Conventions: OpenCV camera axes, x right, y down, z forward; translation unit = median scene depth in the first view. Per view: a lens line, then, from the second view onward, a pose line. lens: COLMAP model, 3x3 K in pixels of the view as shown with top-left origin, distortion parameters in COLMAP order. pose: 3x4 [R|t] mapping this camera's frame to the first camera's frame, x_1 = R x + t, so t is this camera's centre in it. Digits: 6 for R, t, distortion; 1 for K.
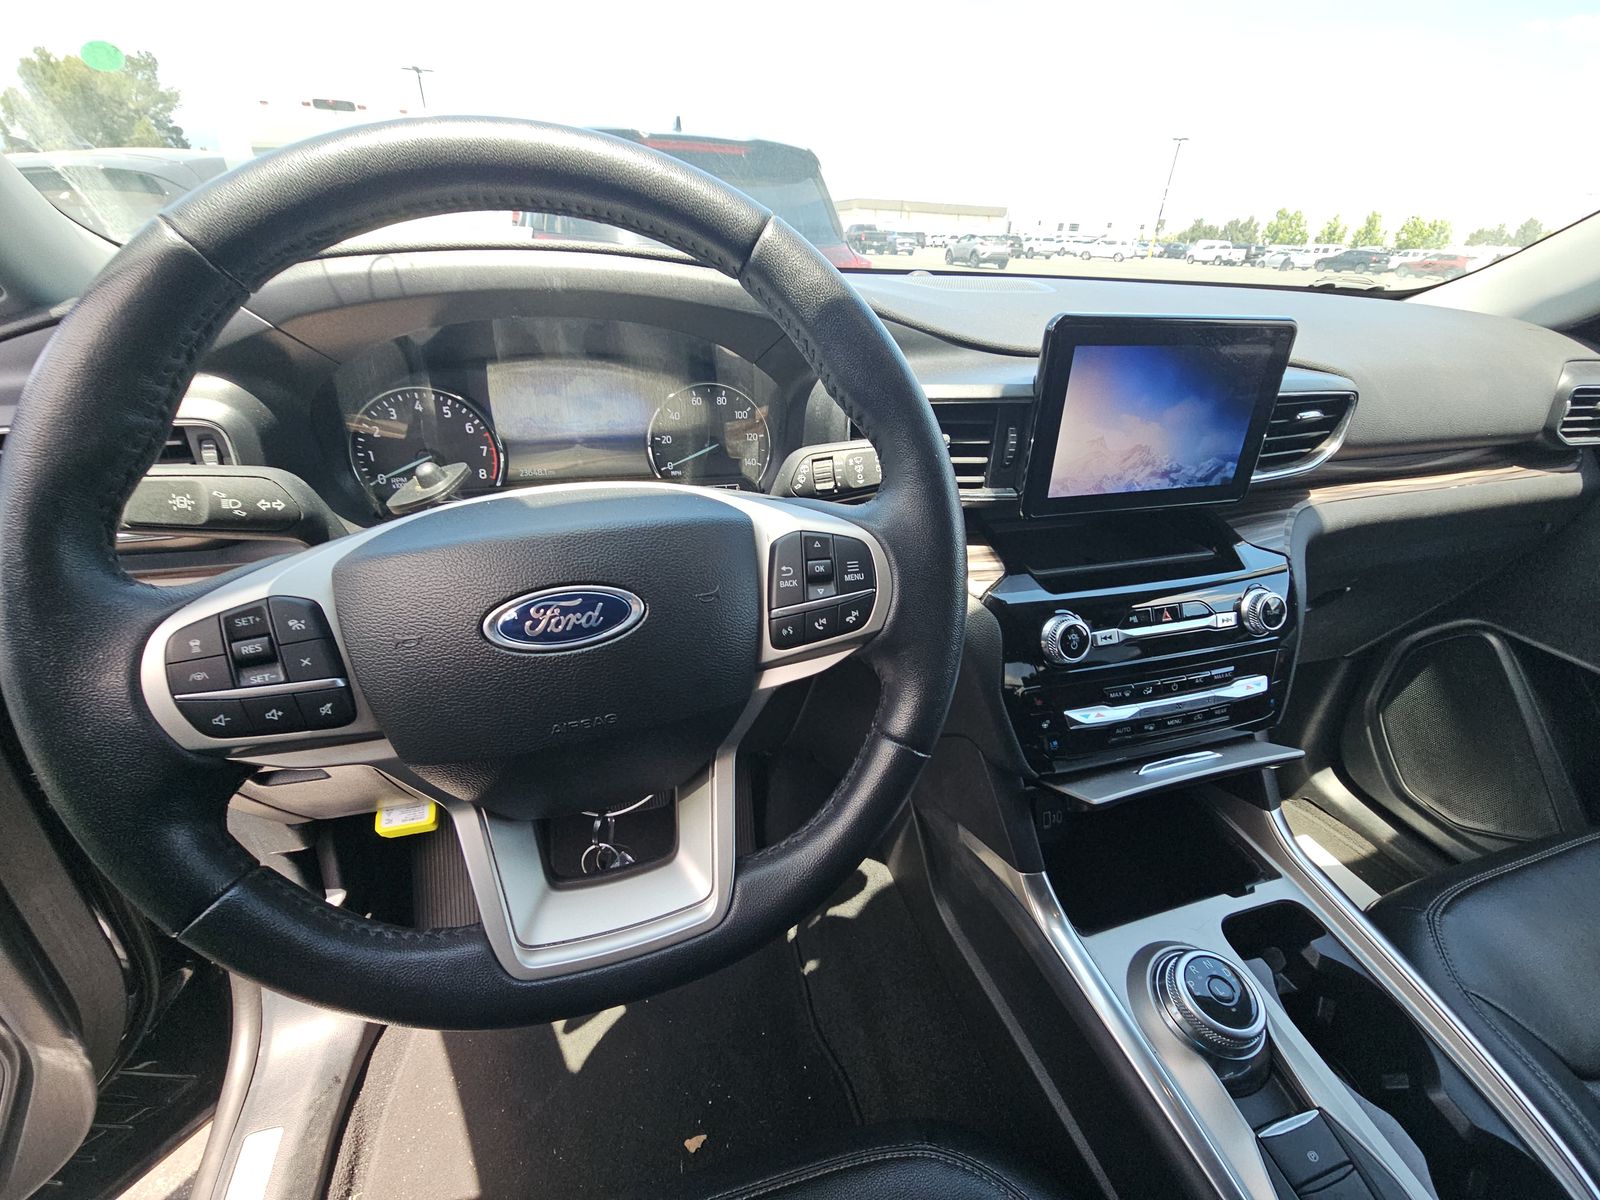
lens RADIAL K [[656.9, 0, 793.0], [0, 656.9, 601.4], [0, 0, 1]] dist [-0.001028, 0.000058]
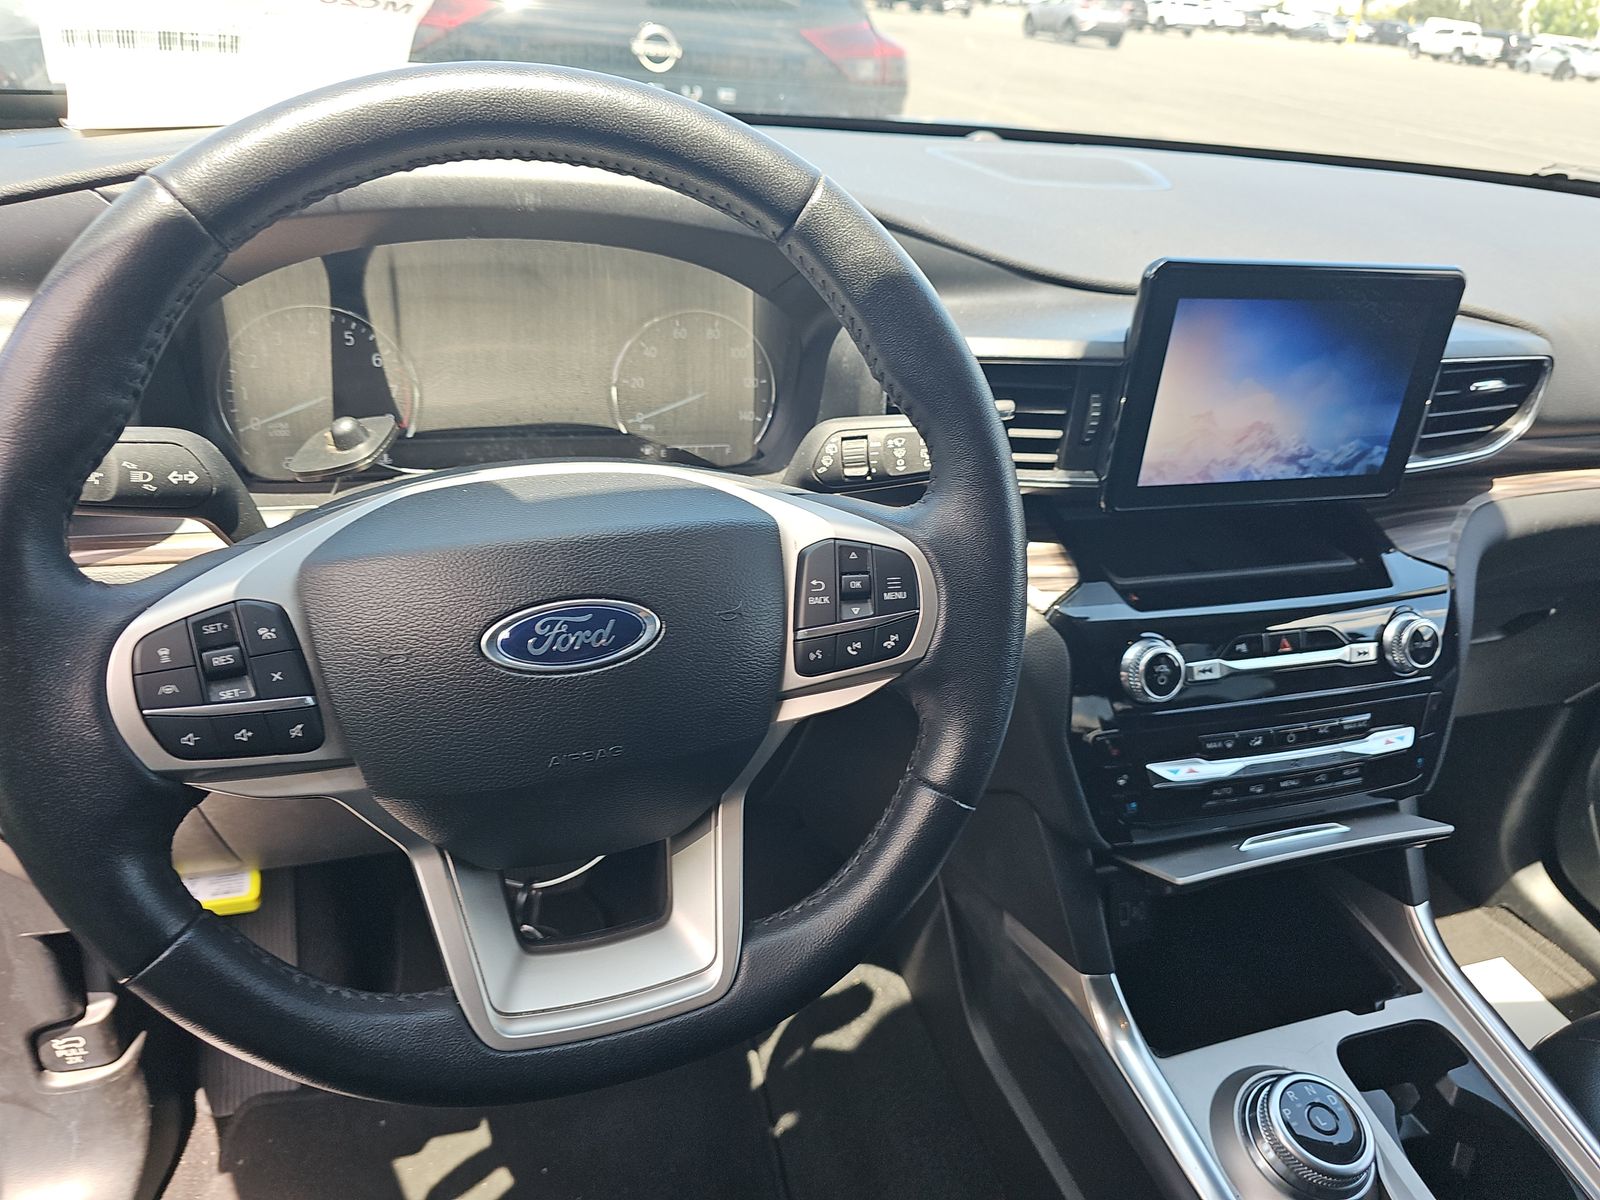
lens RADIAL K [[1093.9, 0, 800.0], [0, 1093.9, 600.0], [0, 0, 1]] dist [0.046698, -0.056075]
pose [[0.997991, 0.038083, 0.050636, -0.065469], [-0.039097, 0.999051, 0.019183, -0.034320], [-0.049858, -0.021124, 0.998533, -0.264710]]
